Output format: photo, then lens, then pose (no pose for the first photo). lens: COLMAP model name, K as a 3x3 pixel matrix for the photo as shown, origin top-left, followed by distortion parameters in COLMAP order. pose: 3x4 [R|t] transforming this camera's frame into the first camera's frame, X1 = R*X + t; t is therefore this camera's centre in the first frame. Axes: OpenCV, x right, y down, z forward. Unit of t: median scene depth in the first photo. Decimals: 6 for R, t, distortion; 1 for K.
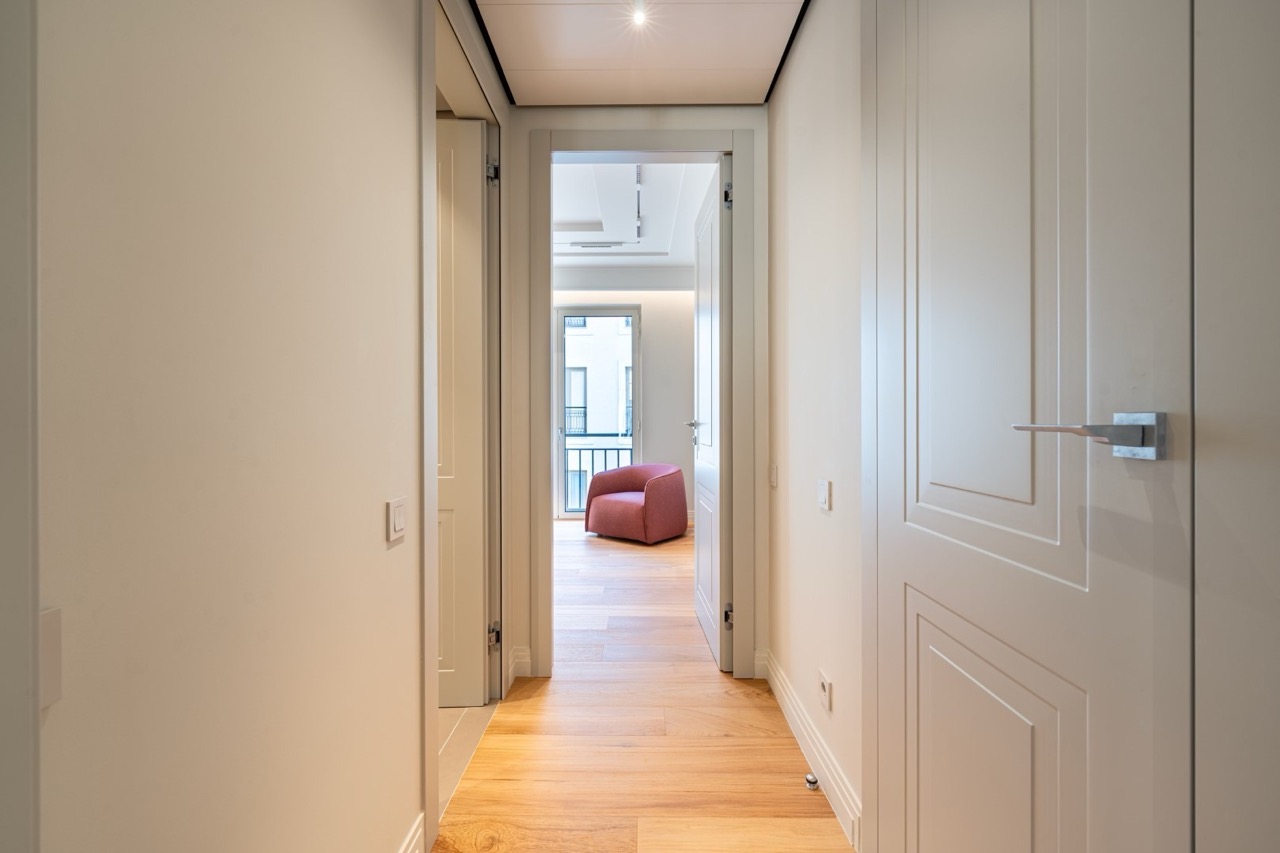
lens RADIAL K [[526.7, 0, 638.9], [0, 526.7, 422.4], [0, 0, 1]] dist [0.002416, 0.000283]
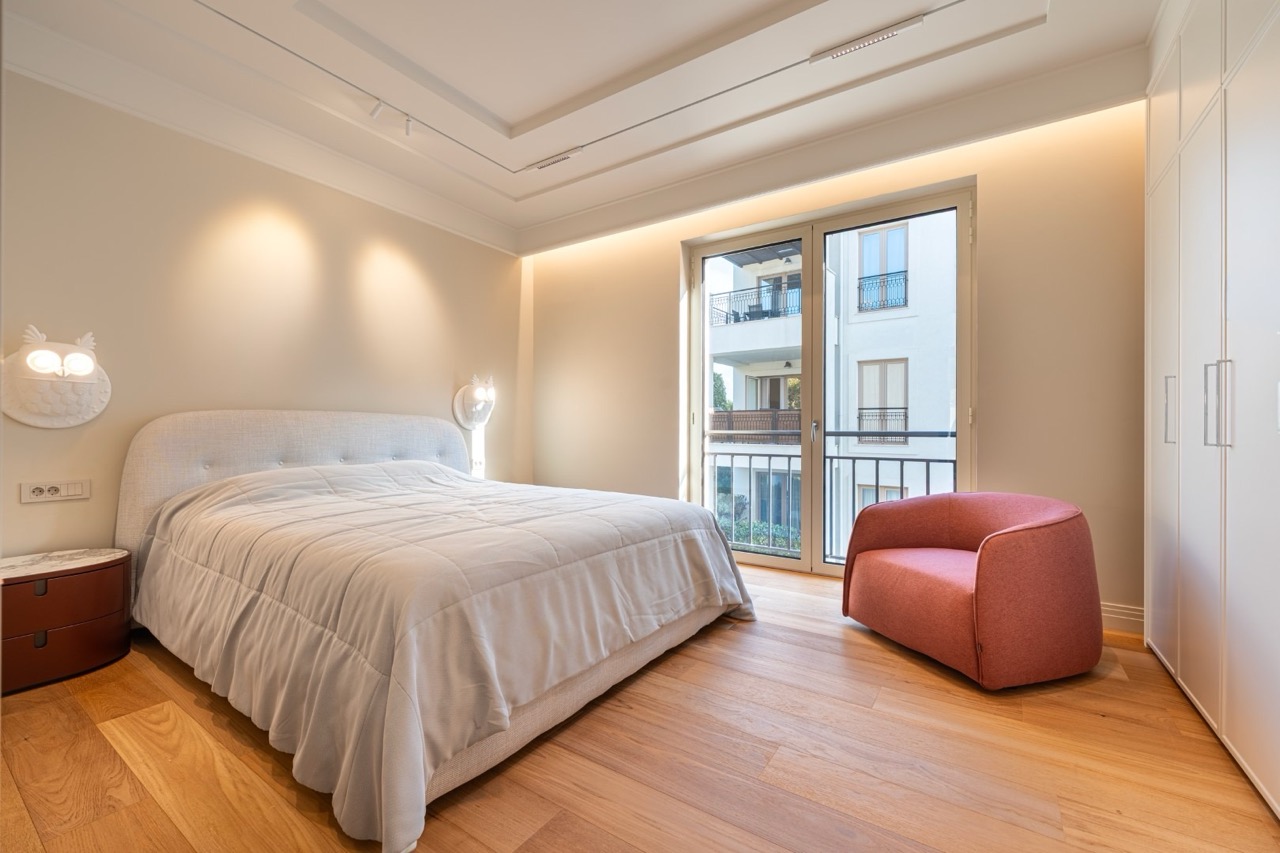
lens RADIAL K [[526.7, 0, 637.4], [0, 526.7, 425.8], [0, 0, 1]] dist [0.002416, 0.000283]
pose [[0.828947, 0.002533, -0.559321, 0.018983], [-0.008014, 0.999941, -0.007349, 0.022729], [0.559269, 0.010574, 0.828919, 0.422092]]
